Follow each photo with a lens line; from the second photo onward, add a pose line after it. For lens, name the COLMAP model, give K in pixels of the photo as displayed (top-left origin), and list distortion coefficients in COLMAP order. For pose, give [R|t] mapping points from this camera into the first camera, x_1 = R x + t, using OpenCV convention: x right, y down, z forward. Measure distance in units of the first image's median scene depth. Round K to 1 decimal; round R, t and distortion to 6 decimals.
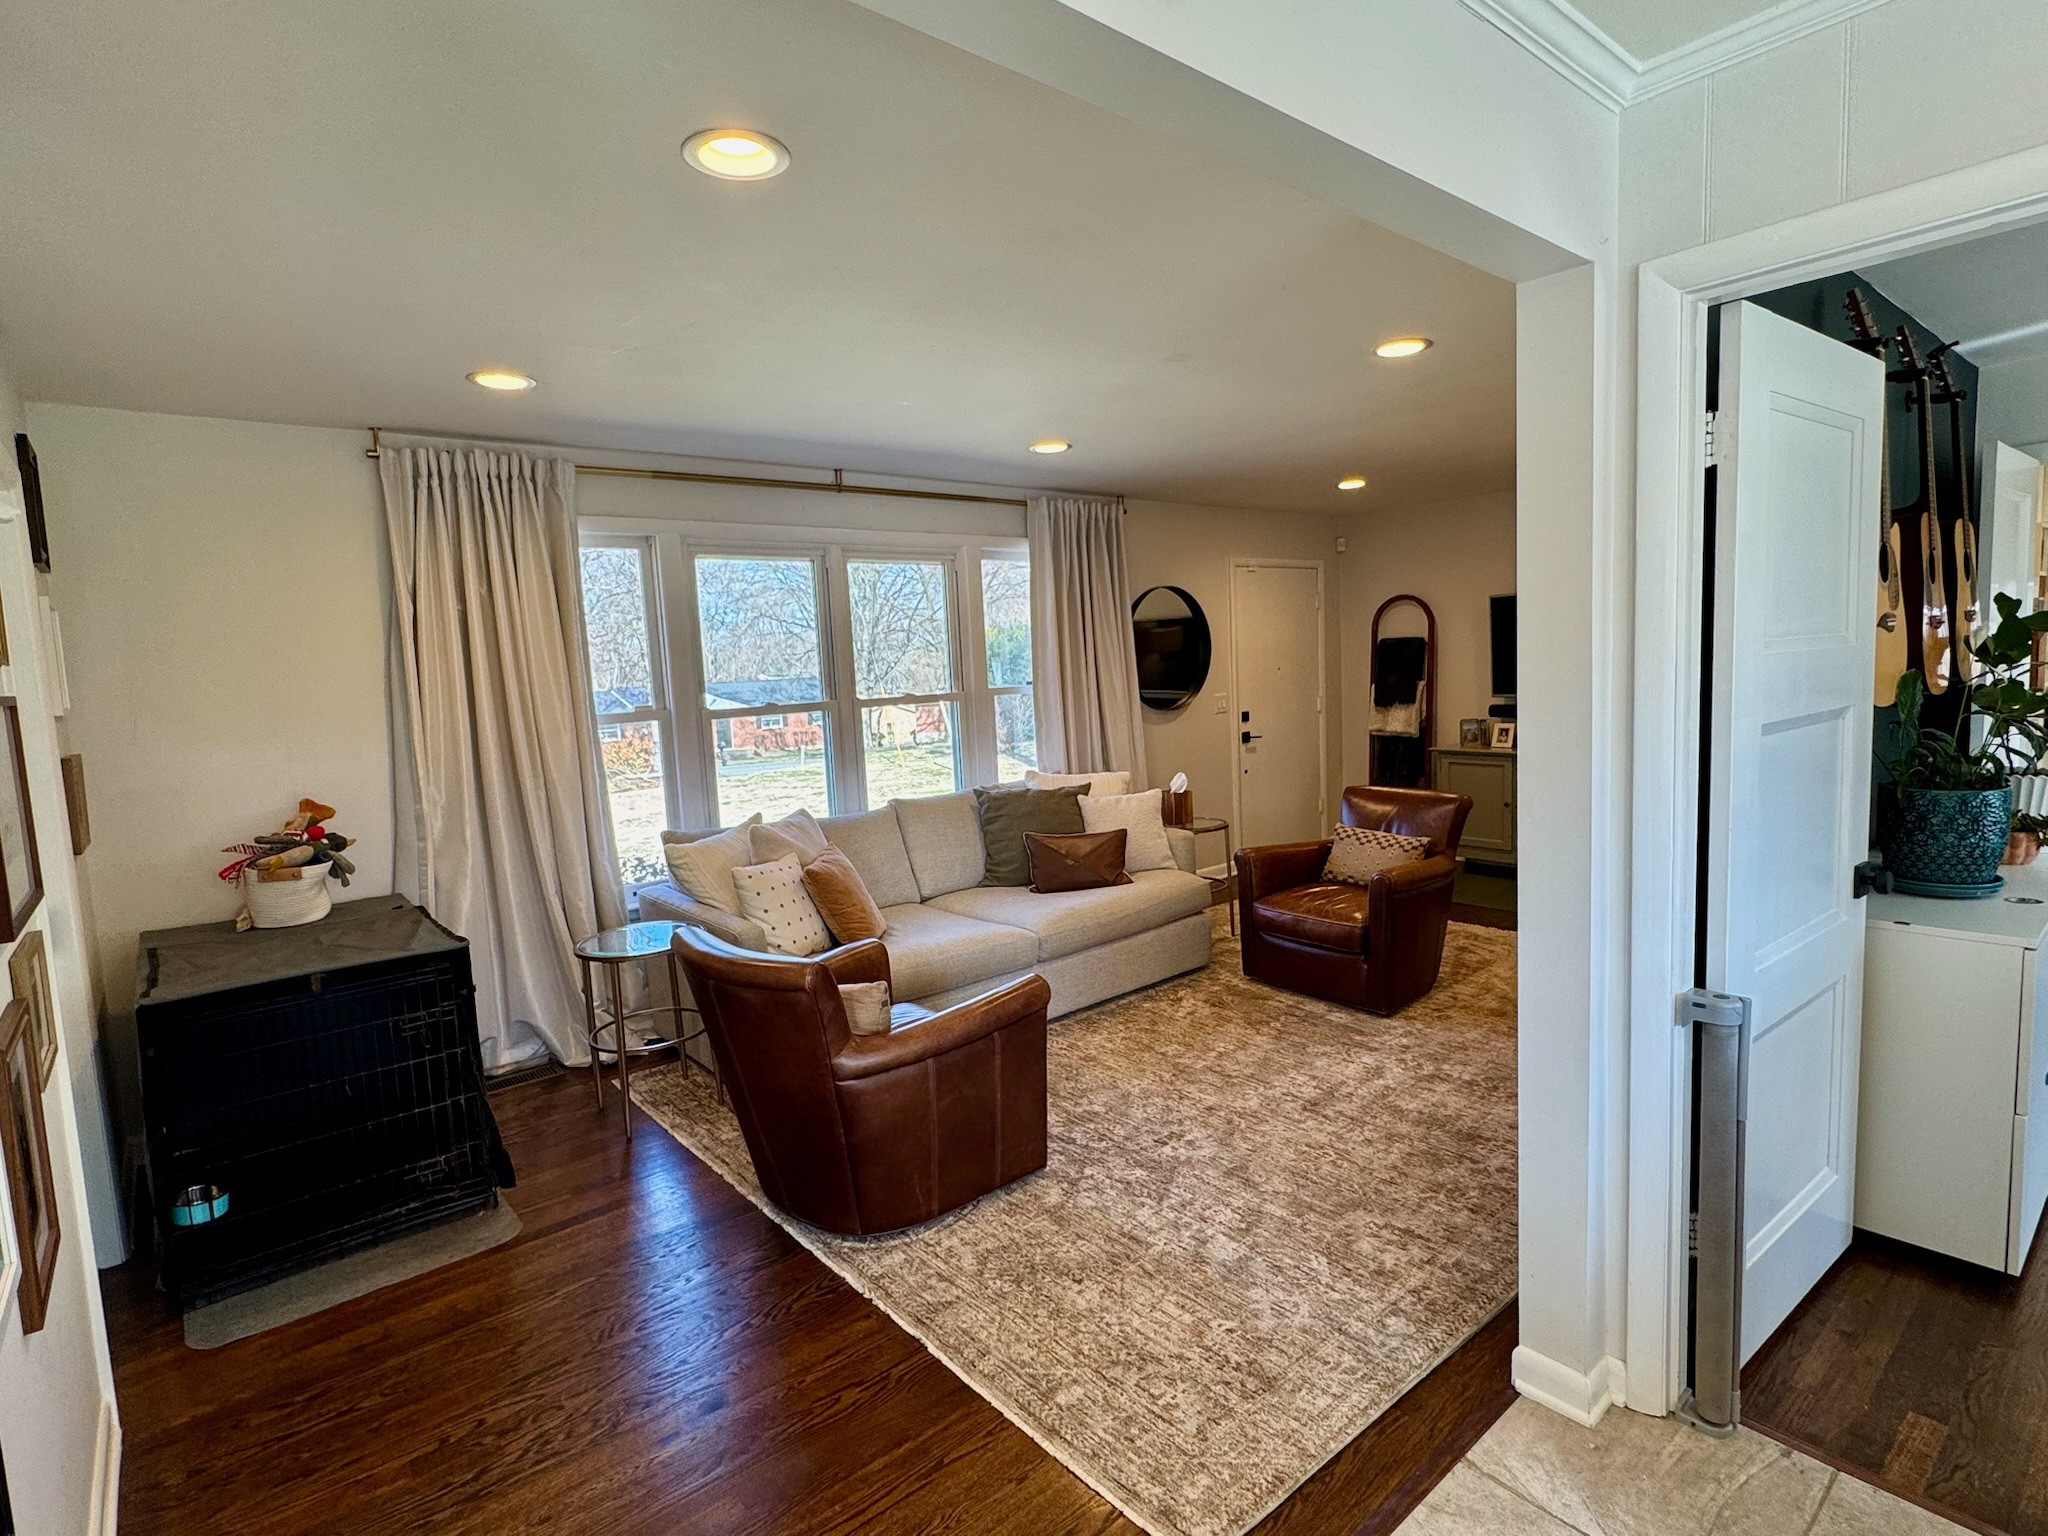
lens RADIAL K [[1033.5, 0, 1022.7], [0, 1033.5, 767.8], [0, 0, 1]] dist [-0.002139, -0.000720]
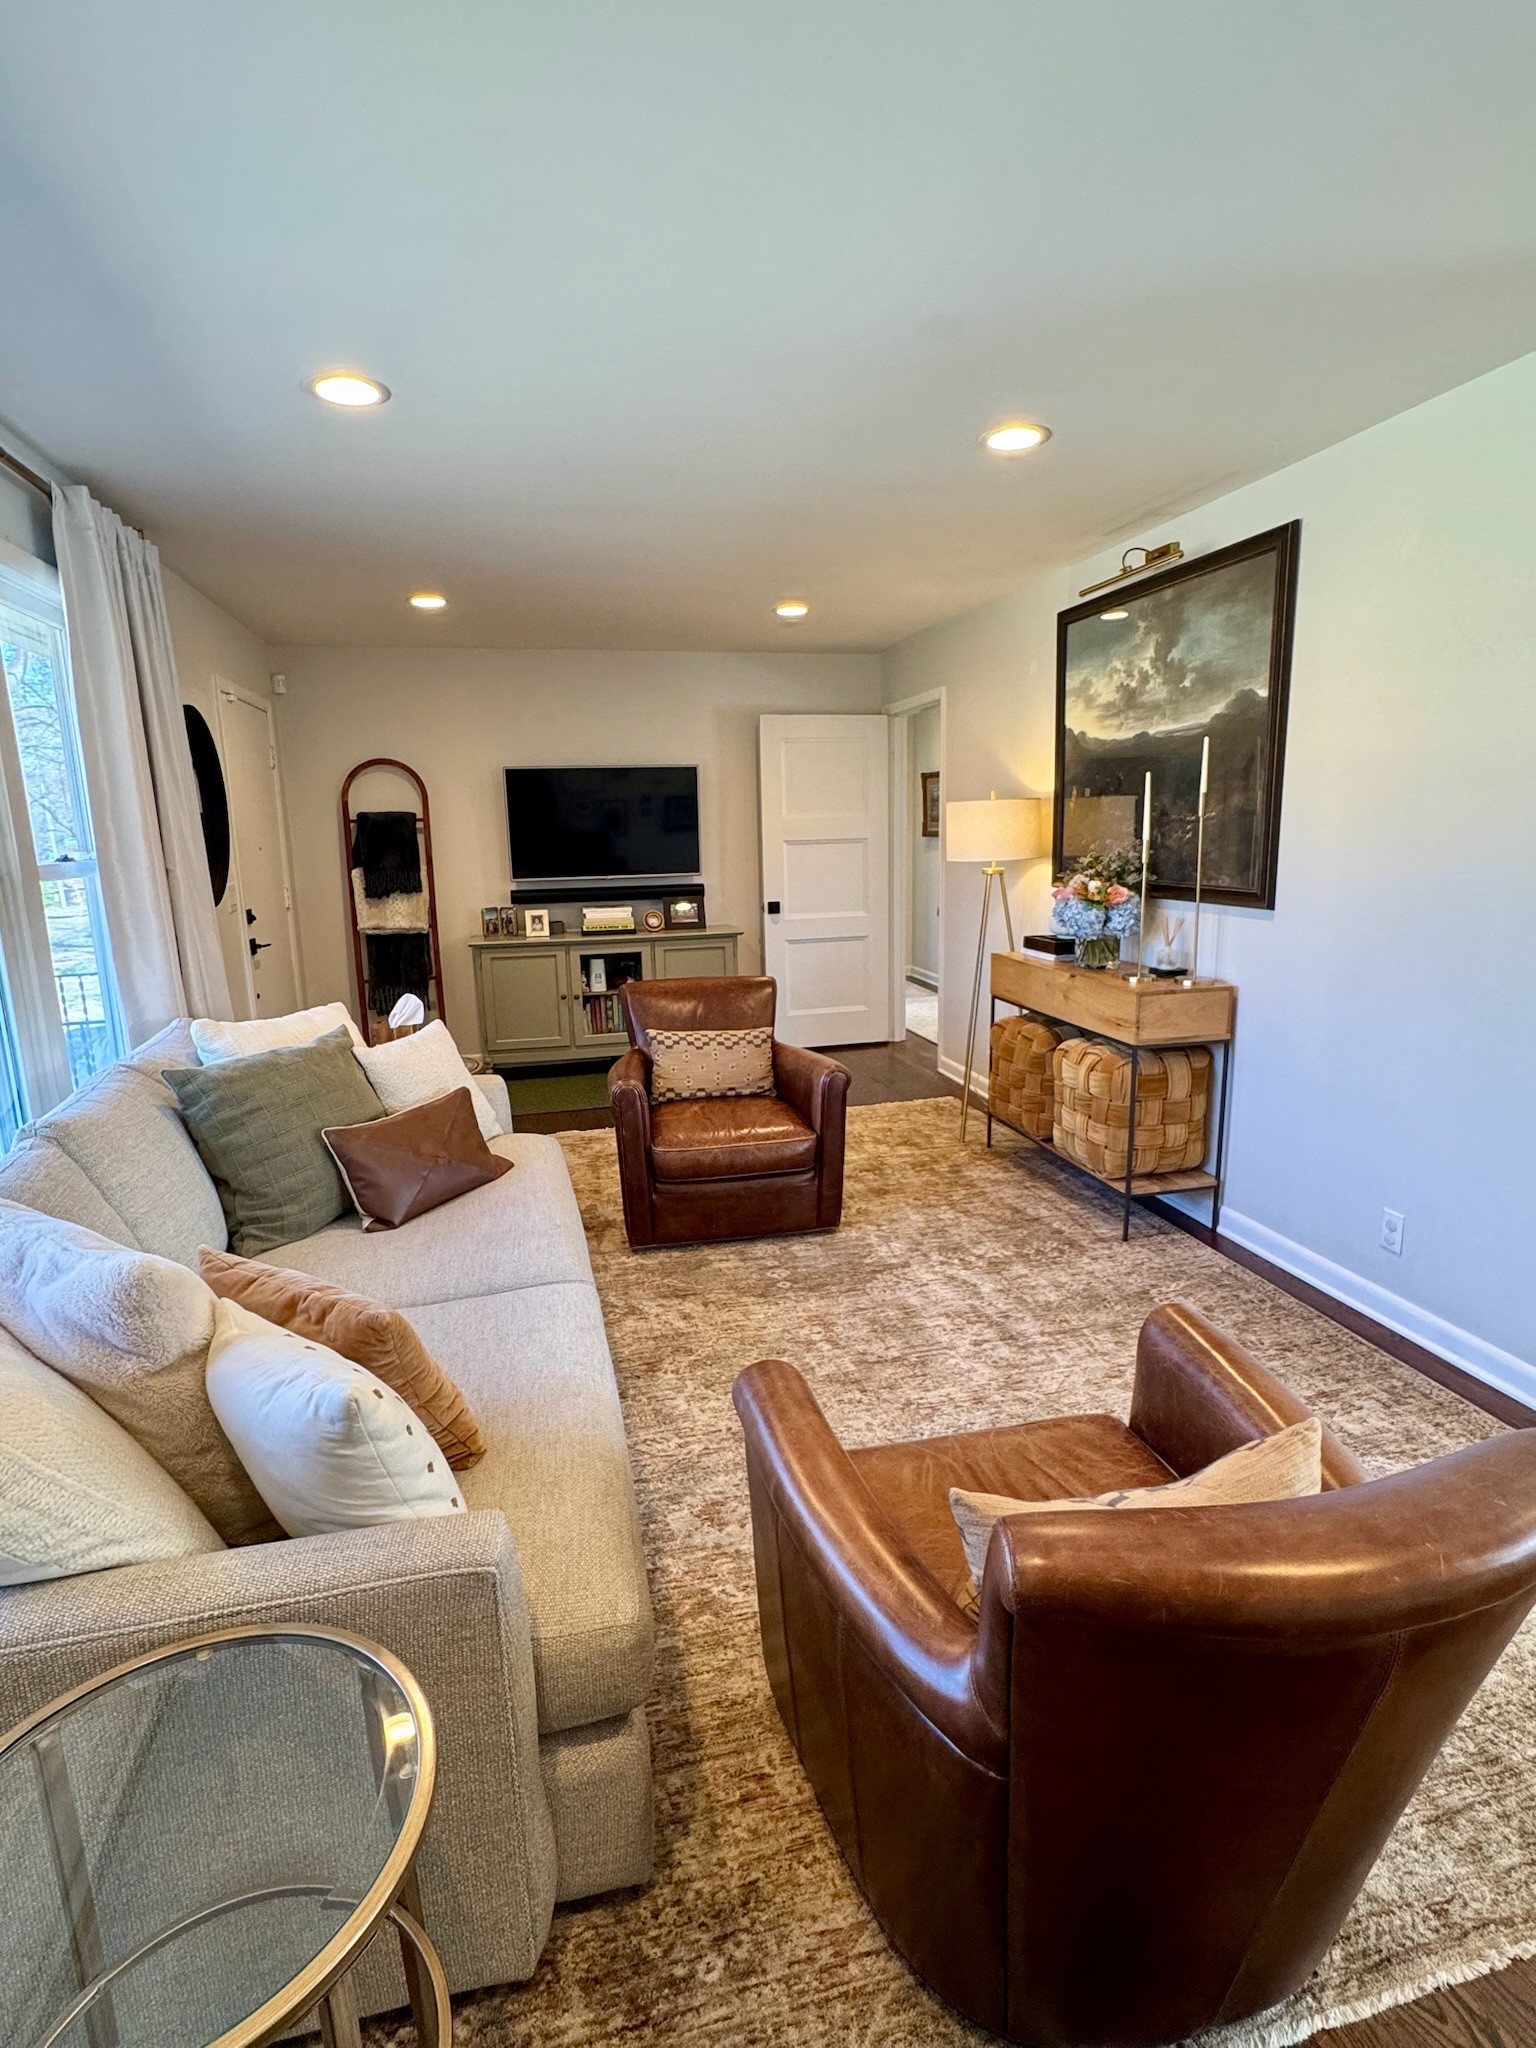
lens RADIAL K [[1033.5, 0, 766.4], [0, 1033.5, 1023.5], [0, 0, 1]] dist [-0.002139, -0.000720]
pose [[0.436538, -0.135862, 0.889368, -0.413626], [0.094644, 0.989982, 0.104777, -0.030122], [-0.894694, 0.038434, 0.445024, 0.626389]]
